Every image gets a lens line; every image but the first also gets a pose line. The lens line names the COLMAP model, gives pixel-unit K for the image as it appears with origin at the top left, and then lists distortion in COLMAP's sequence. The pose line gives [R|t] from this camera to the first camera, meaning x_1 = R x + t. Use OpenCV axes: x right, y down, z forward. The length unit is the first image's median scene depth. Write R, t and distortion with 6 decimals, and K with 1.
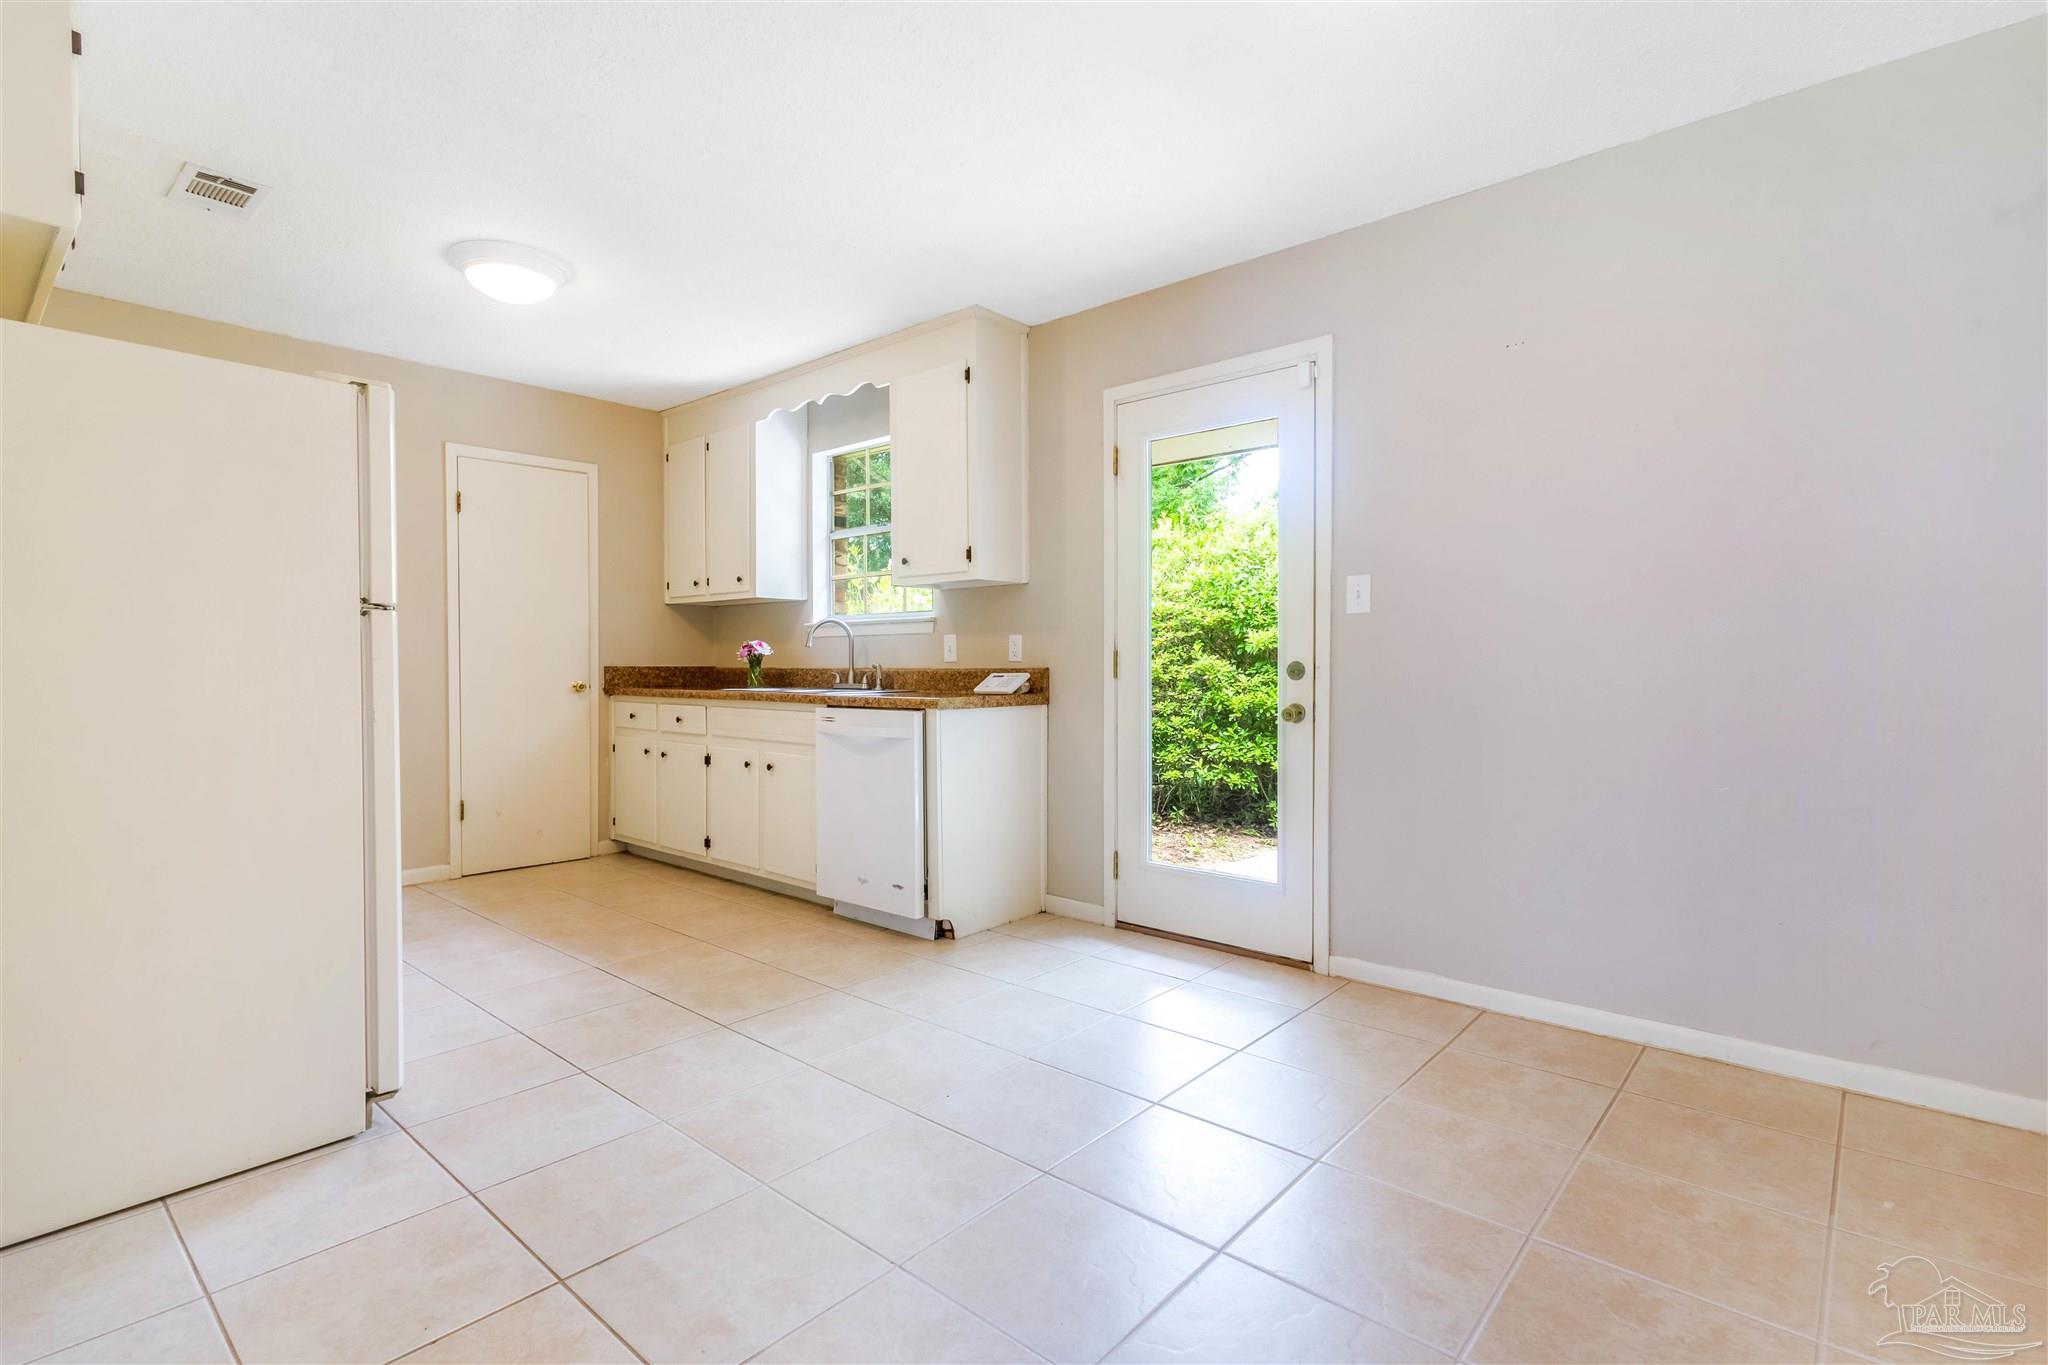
lens RADIAL K [[967.7, 0, 1020.0], [0, 967.7, 672.4], [0, 0, 1]] dist [0.004590, -0.000906]
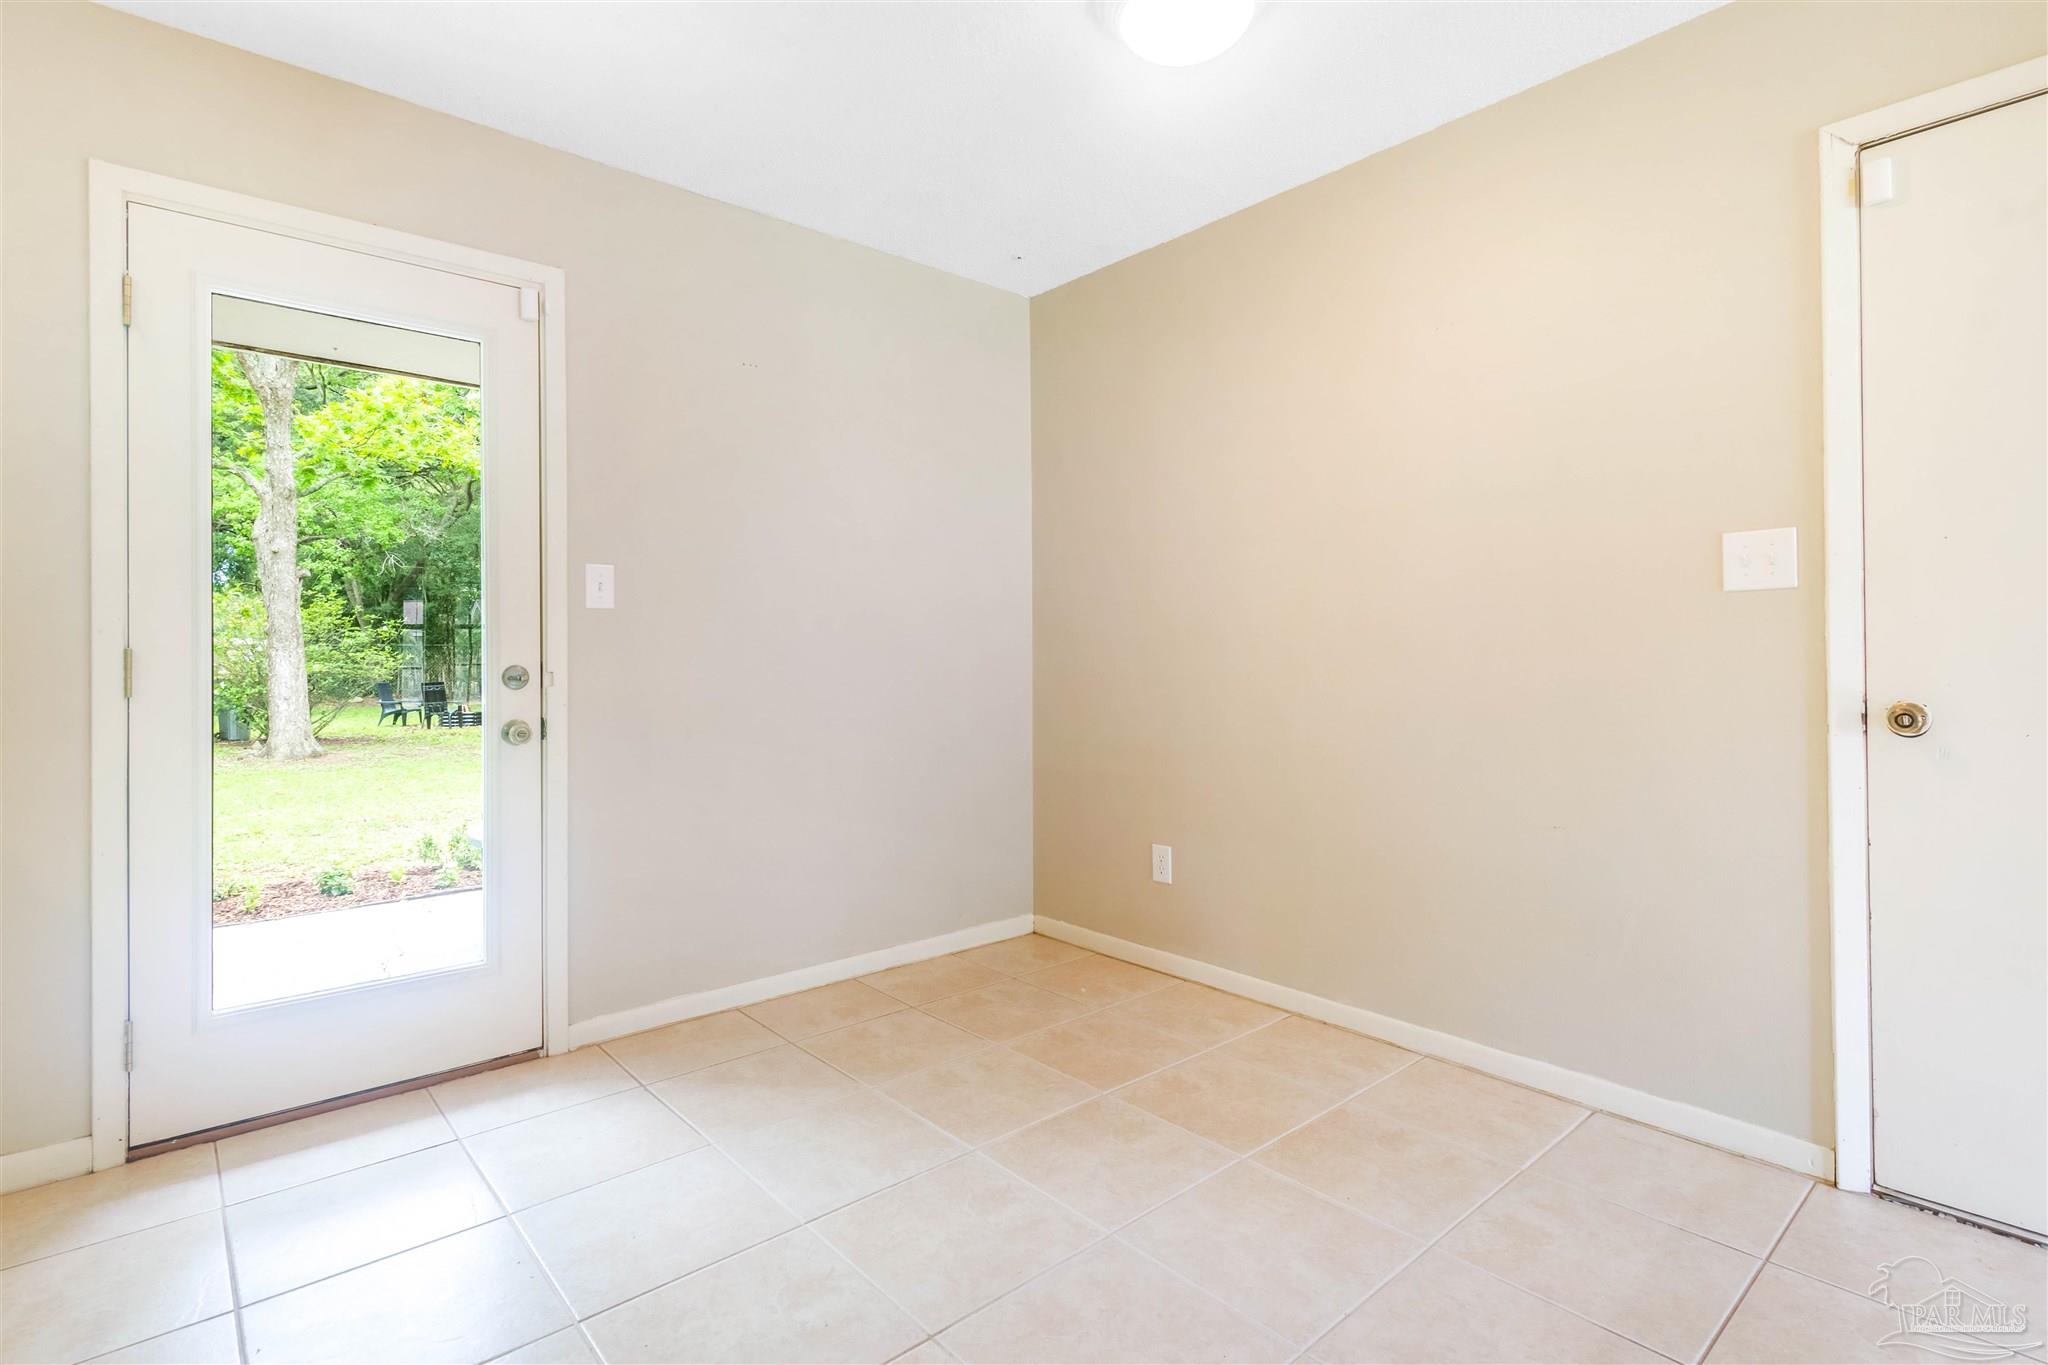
lens RADIAL K [[985.6, 0, 1024.7], [0, 985.6, 651.2], [0, 0, 1]] dist [0.000386, -0.000103]
pose [[0.124626, 0.009123, 0.992162, -0.385919], [0.019250, 0.999747, -0.011610, -0.004843], [-0.992017, 0.020546, 0.124419, 0.430944]]
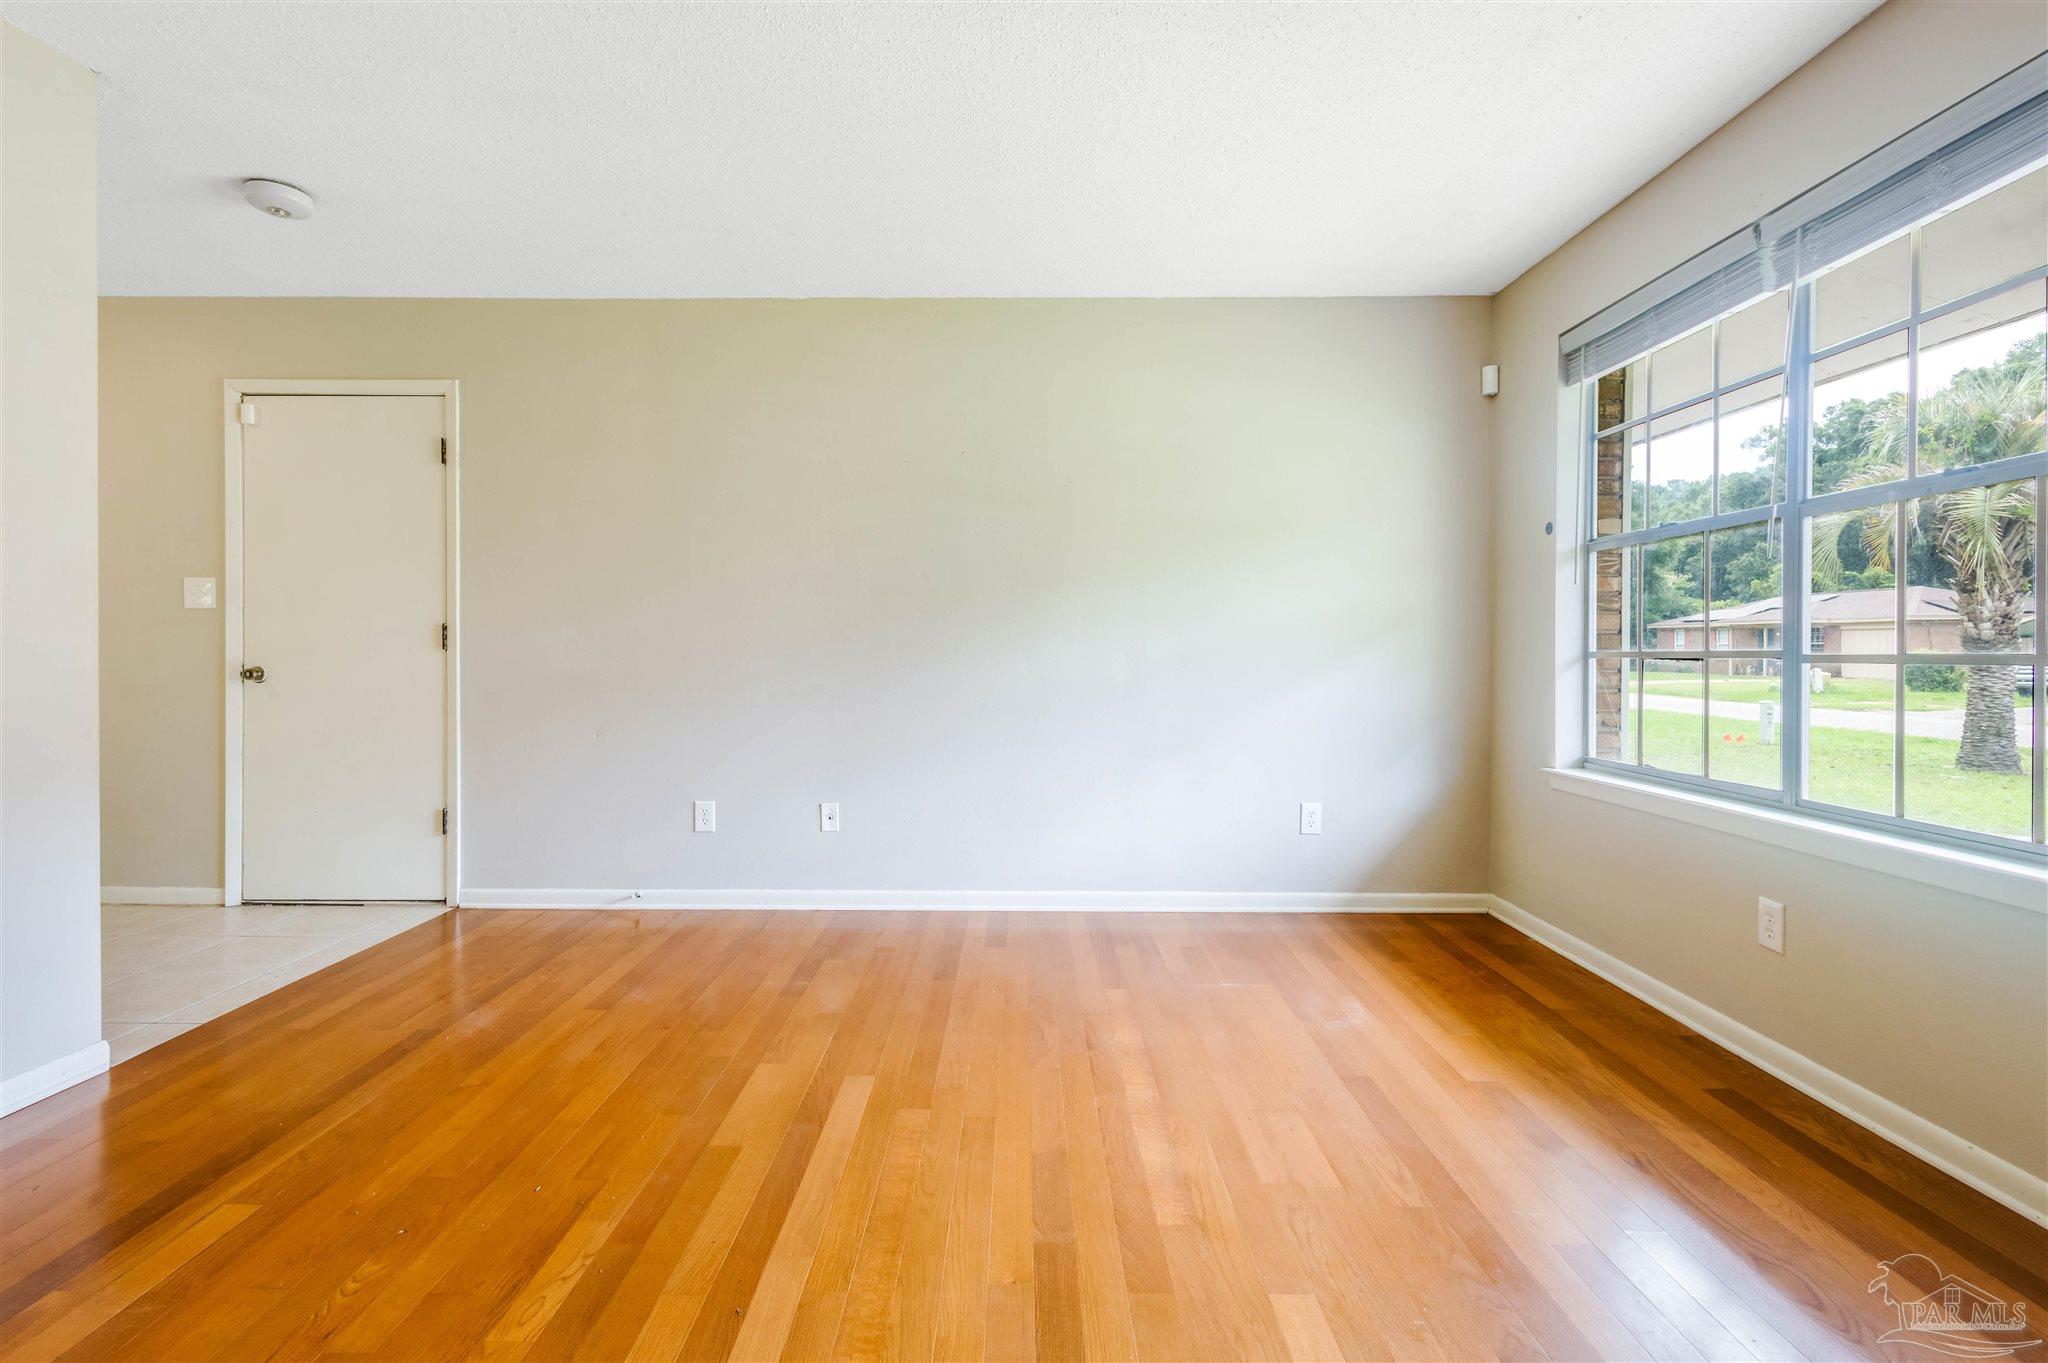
lens RADIAL K [[967.7, 0, 1020.0], [0, 967.7, 671.4], [0, 0, 1]] dist [0.004590, -0.000906]
pose [[-0.661696, -0.004732, 0.749757, -1.147834], [0.005908, 0.999916, 0.011524, 0.022477], [-0.749749, 0.012055, -0.661612, 0.123113]]
